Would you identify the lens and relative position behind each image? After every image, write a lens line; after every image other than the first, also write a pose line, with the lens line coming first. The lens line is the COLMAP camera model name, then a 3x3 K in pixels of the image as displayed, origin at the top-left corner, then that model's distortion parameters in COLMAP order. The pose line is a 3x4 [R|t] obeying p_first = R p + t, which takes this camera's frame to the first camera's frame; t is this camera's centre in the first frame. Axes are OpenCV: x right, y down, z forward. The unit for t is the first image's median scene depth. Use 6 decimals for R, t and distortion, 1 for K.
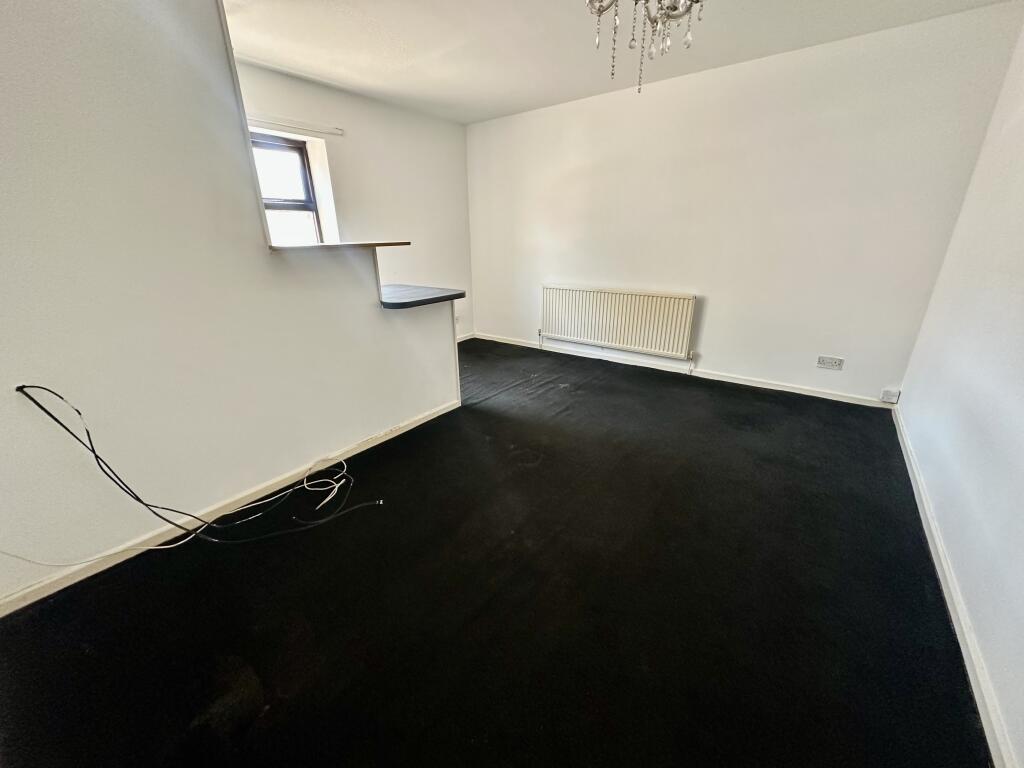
lens RADIAL K [[408.1, 0, 510.7], [0, 408.1, 382.7], [0, 0, 1]] dist [-0.000107, -0.000206]
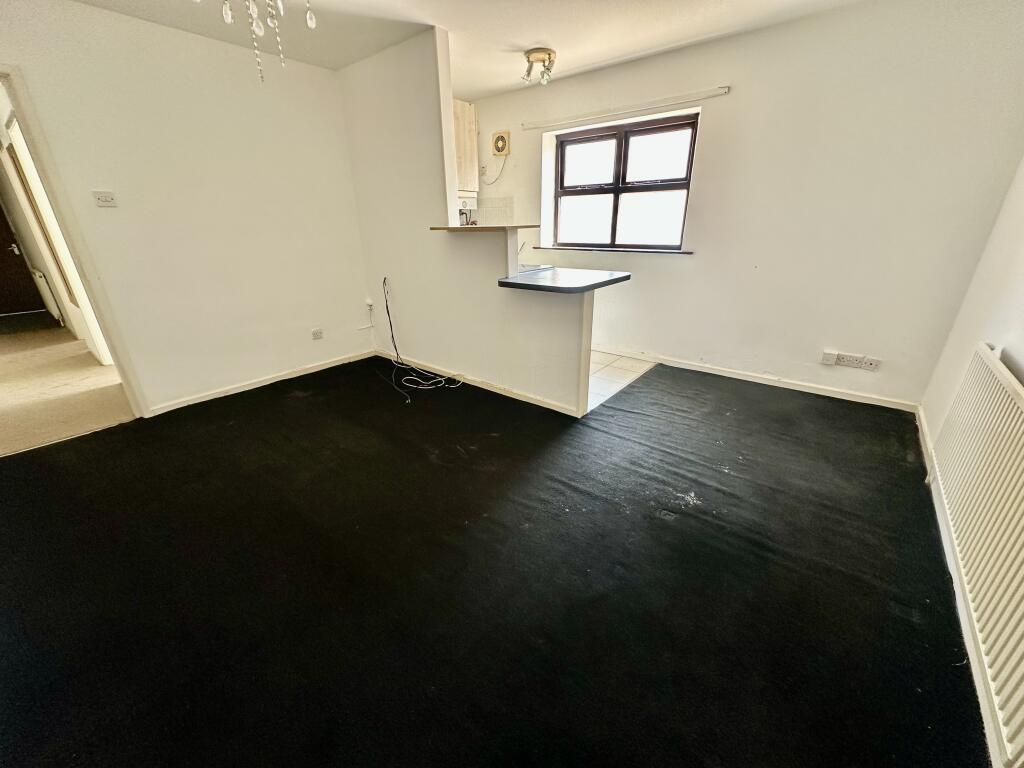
lens RADIAL K [[408.1, 0, 510.7], [0, 408.1, 382.7], [0, 0, 1]] dist [-0.000107, -0.000206]
pose [[-0.028005, 0.384911, -0.922529, 0.713954], [-0.323542, 0.869722, 0.372700, -0.311362], [0.945799, 0.308914, 0.100178, 0.817647]]
